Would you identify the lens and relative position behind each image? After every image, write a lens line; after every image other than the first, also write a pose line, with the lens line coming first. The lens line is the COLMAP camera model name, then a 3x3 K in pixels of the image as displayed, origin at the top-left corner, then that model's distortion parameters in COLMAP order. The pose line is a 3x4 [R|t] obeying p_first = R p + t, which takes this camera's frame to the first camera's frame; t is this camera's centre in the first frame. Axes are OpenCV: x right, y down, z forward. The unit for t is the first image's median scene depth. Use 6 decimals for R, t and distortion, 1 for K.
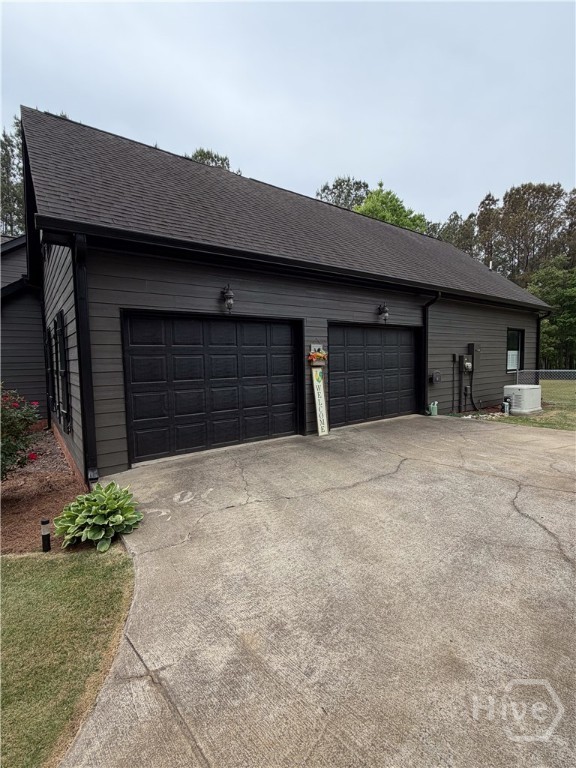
lens RADIAL K [[354.5, 0, 284.7], [0, 354.5, 386.3], [0, 0, 1]] dist [-0.002037, -0.001110]
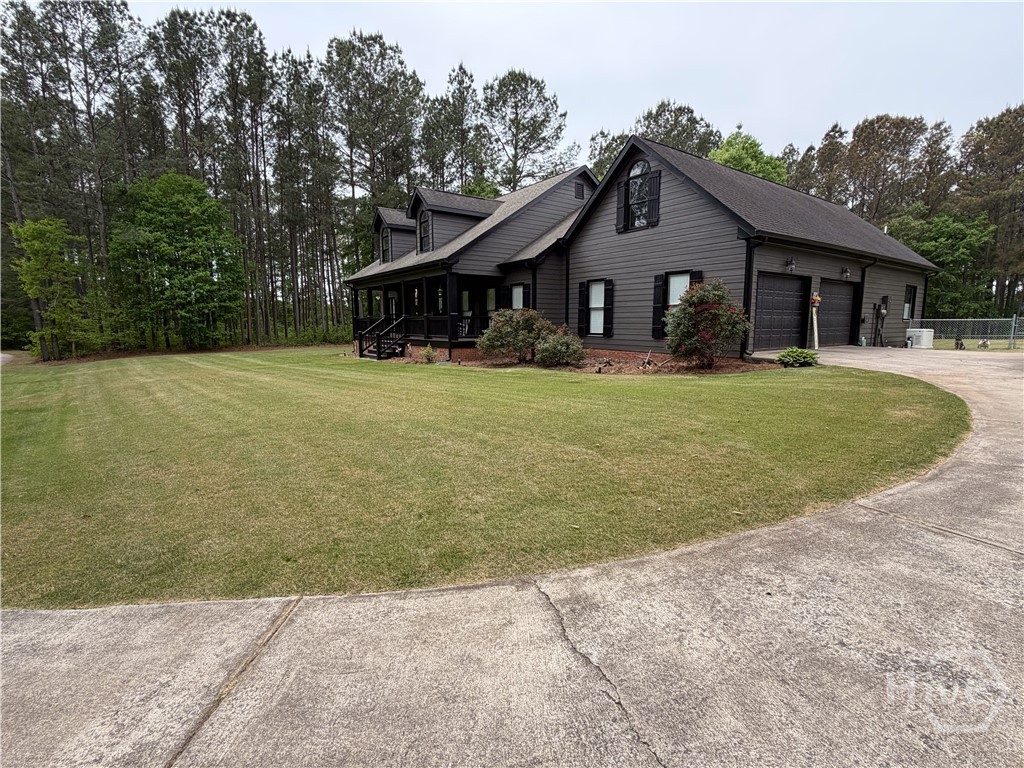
lens RADIAL K [[472.7, 0, 516.6], [0, 472.7, 392.9], [0, 0, 1]] dist [-0.002037, -0.001110]
pose [[0.999869, 0.015513, 0.004720, -0.229716], [-0.015802, 0.997499, 0.068888, 0.037920], [-0.003640, -0.068953, 0.997613, -0.210005]]
